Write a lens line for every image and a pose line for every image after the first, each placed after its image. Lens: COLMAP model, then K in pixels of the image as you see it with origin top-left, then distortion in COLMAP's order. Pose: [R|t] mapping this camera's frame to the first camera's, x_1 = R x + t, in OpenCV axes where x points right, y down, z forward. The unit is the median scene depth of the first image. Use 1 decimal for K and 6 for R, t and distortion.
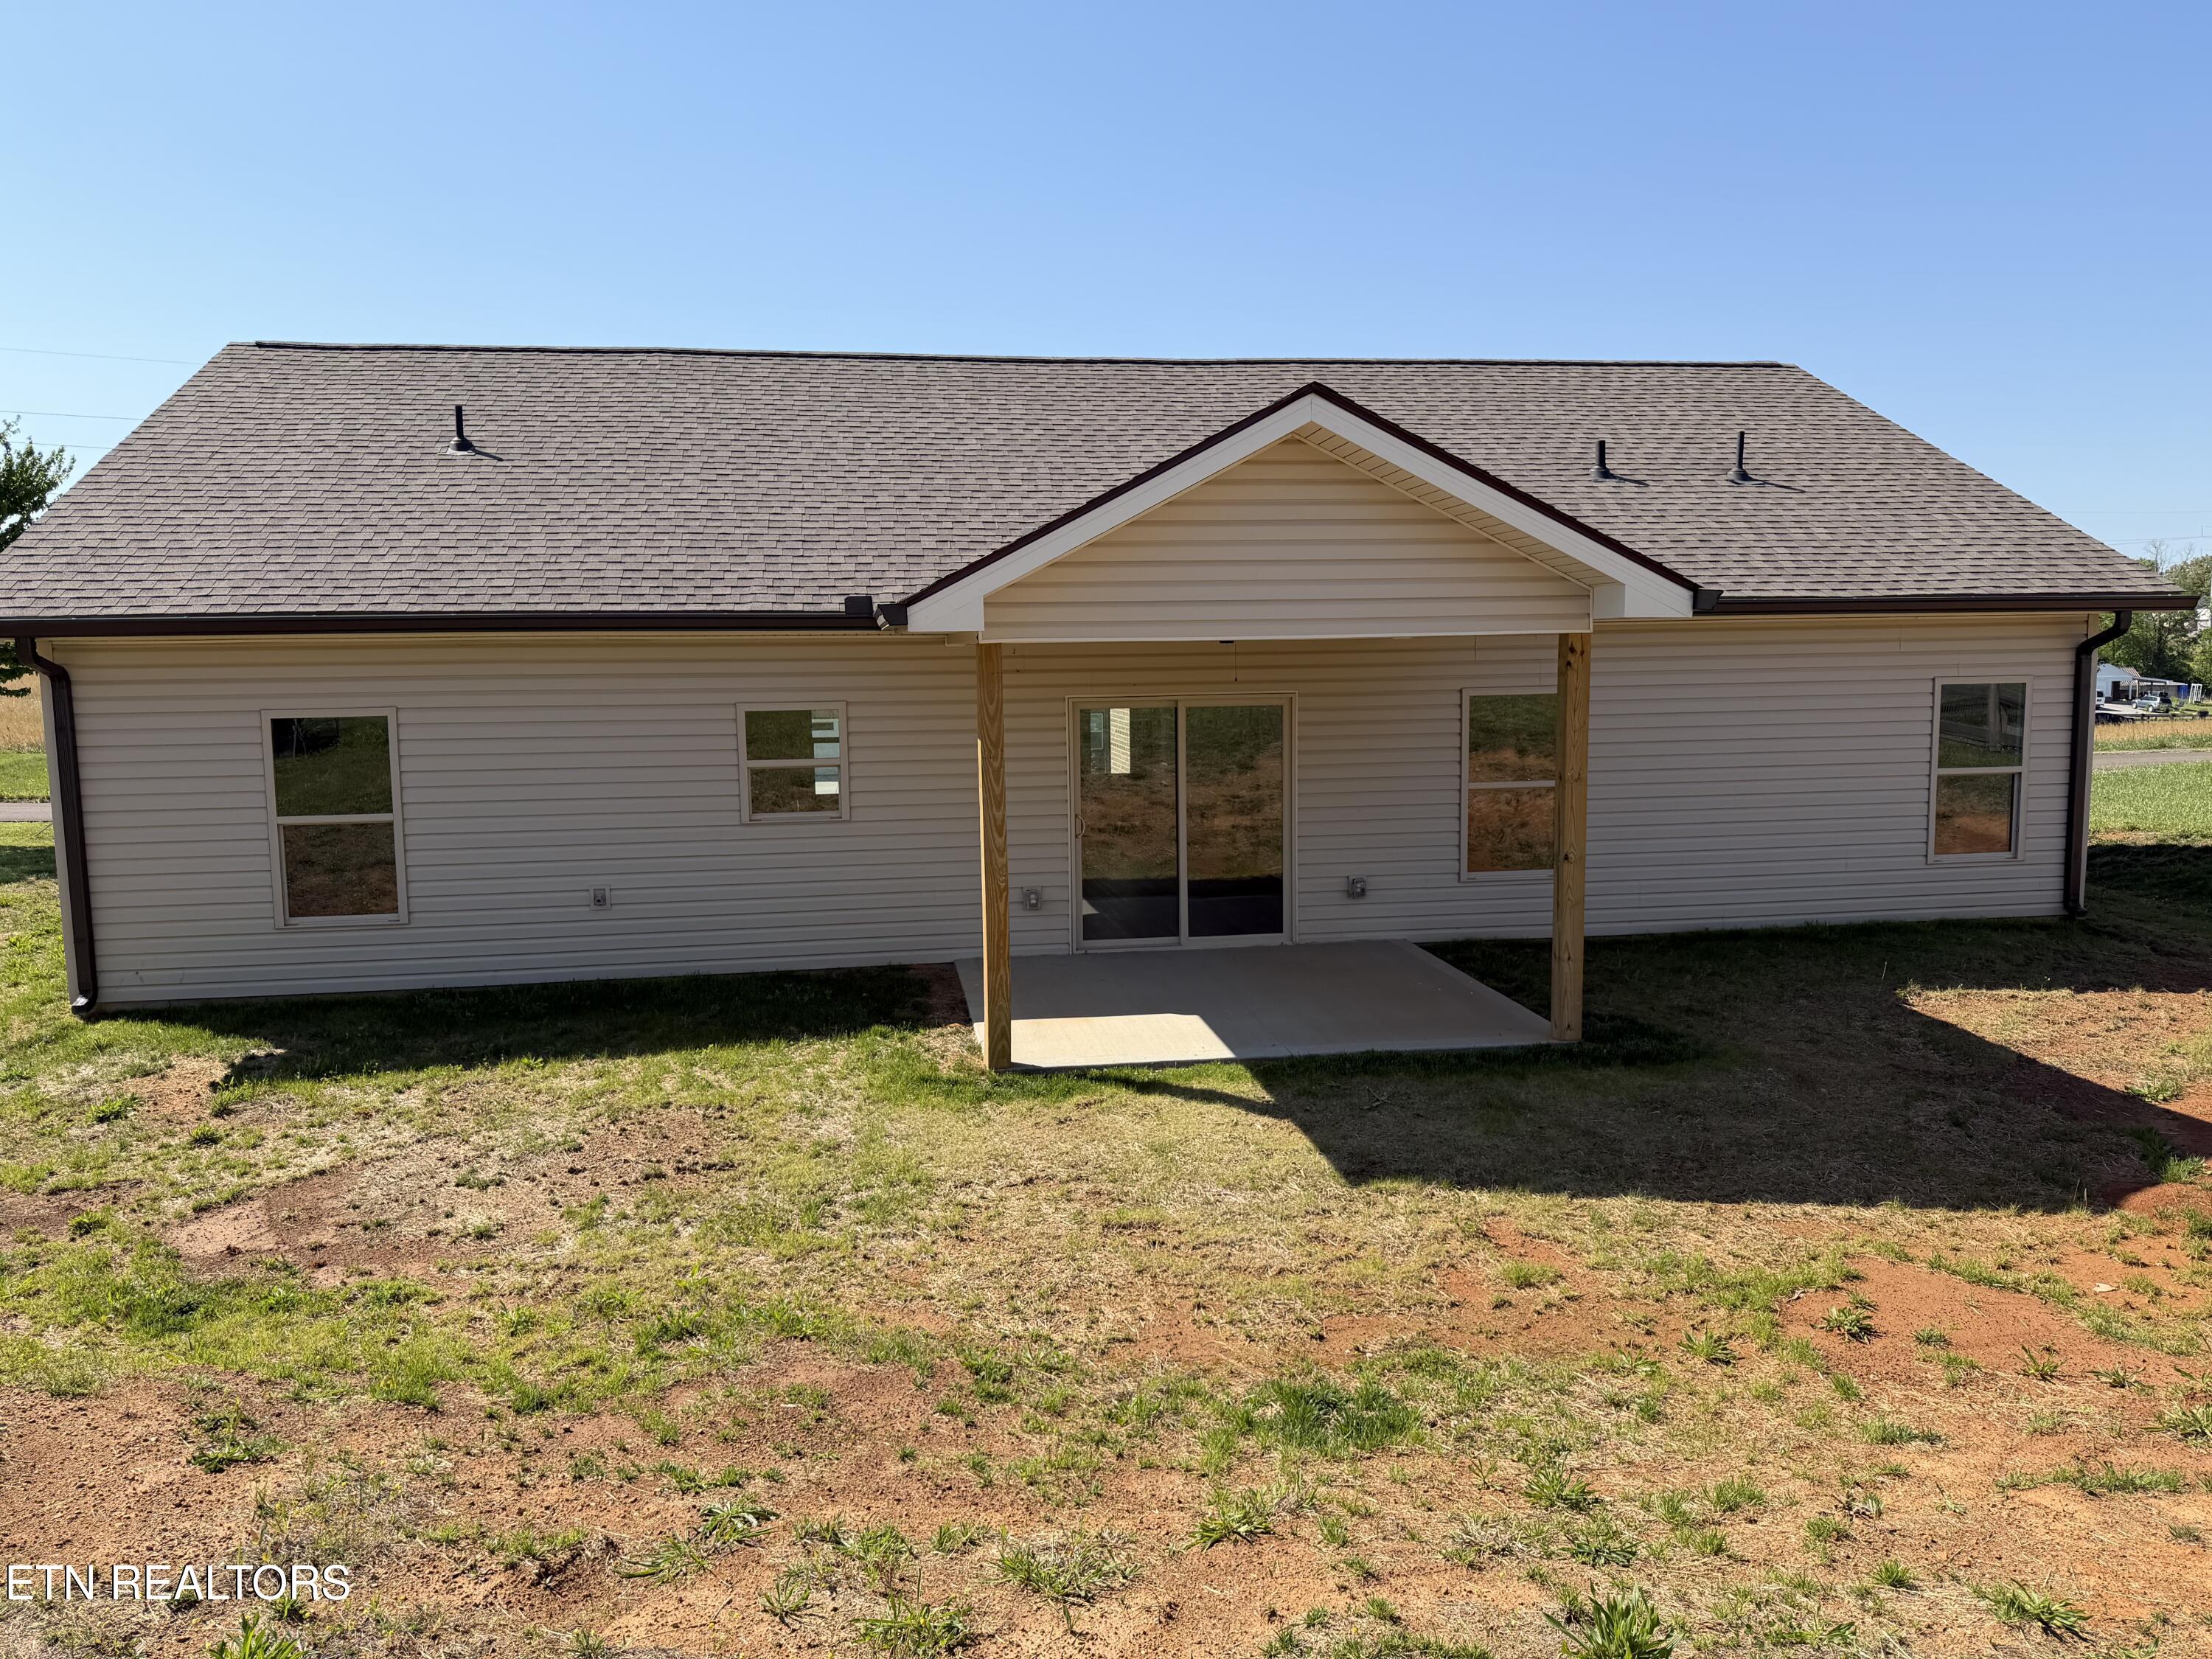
lens RADIAL K [[1581.4, 0, 1105.5], [0, 1581.4, 804.5], [0, 0, 1]] dist [-0.003202, -0.003280]
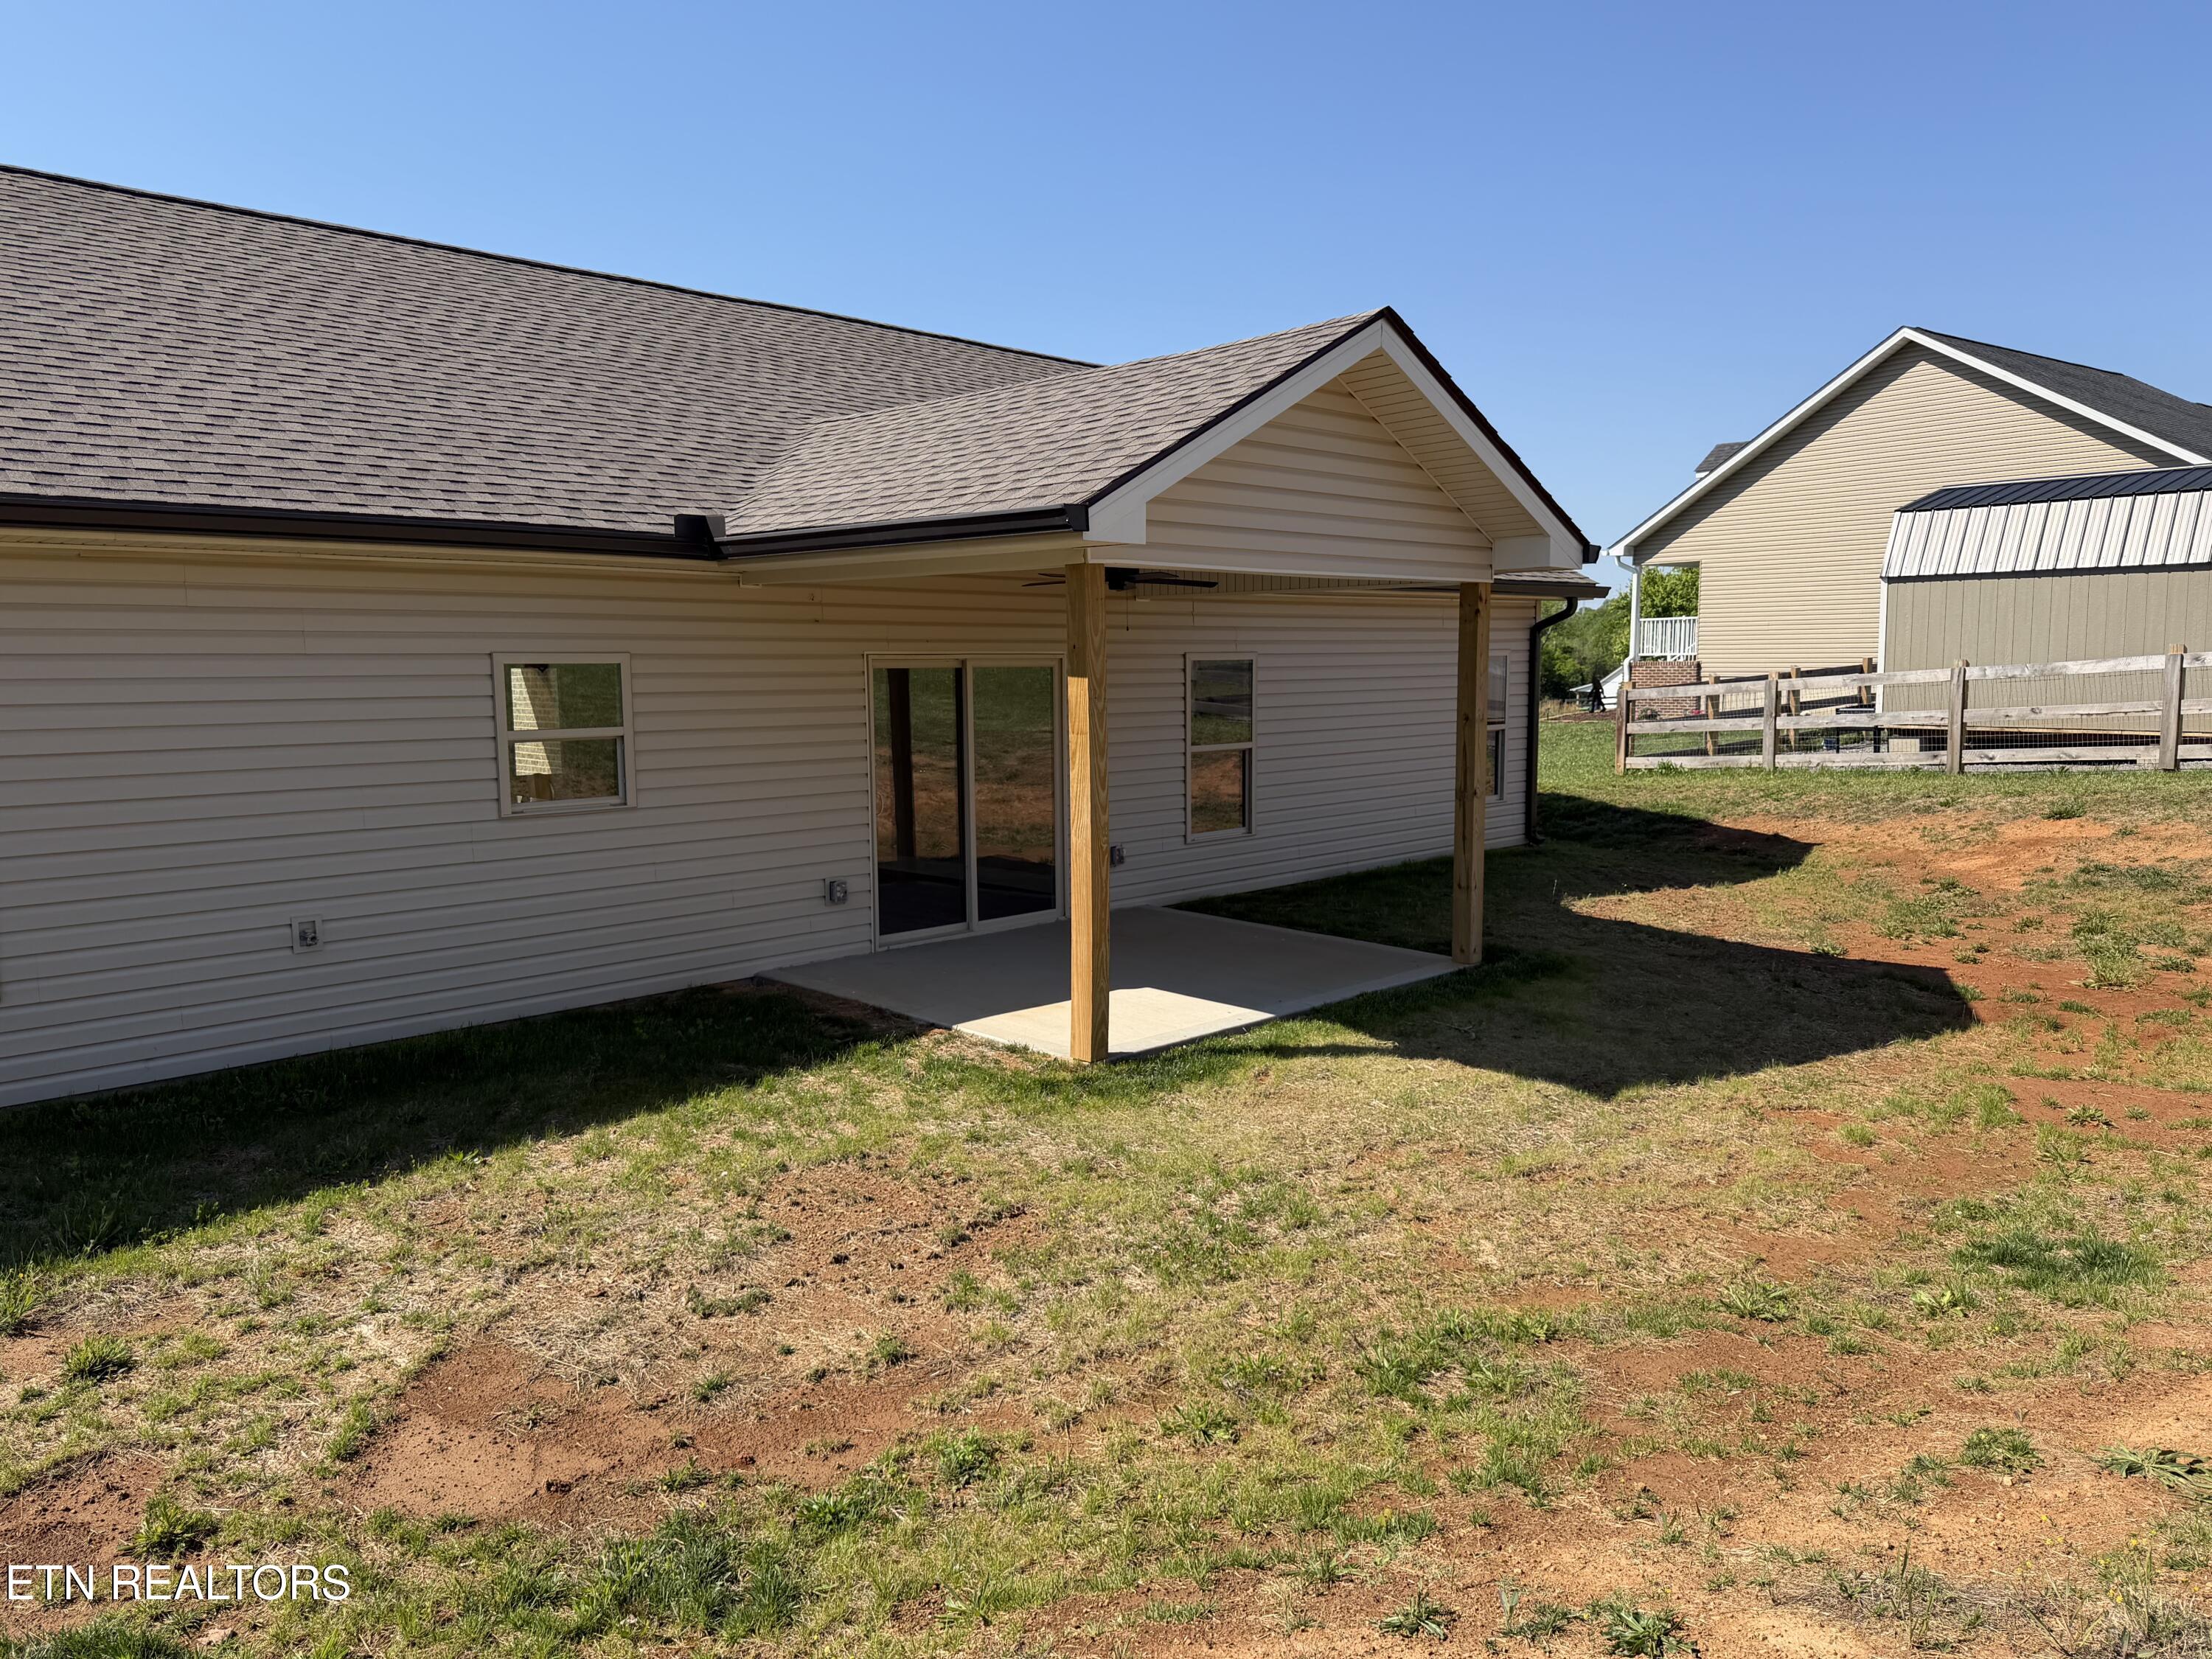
lens RADIAL K [[1568.1, 0, 1139.4], [0, 1568.1, 832.0], [0, 0, 1]] dist [-0.005932, -0.003418]
pose [[0.805807, -0.057454, 0.589384, -0.590213], [0.056085, 0.998213, 0.020628, 0.028444], [-0.589516, 0.016433, 0.807589, 0.319215]]
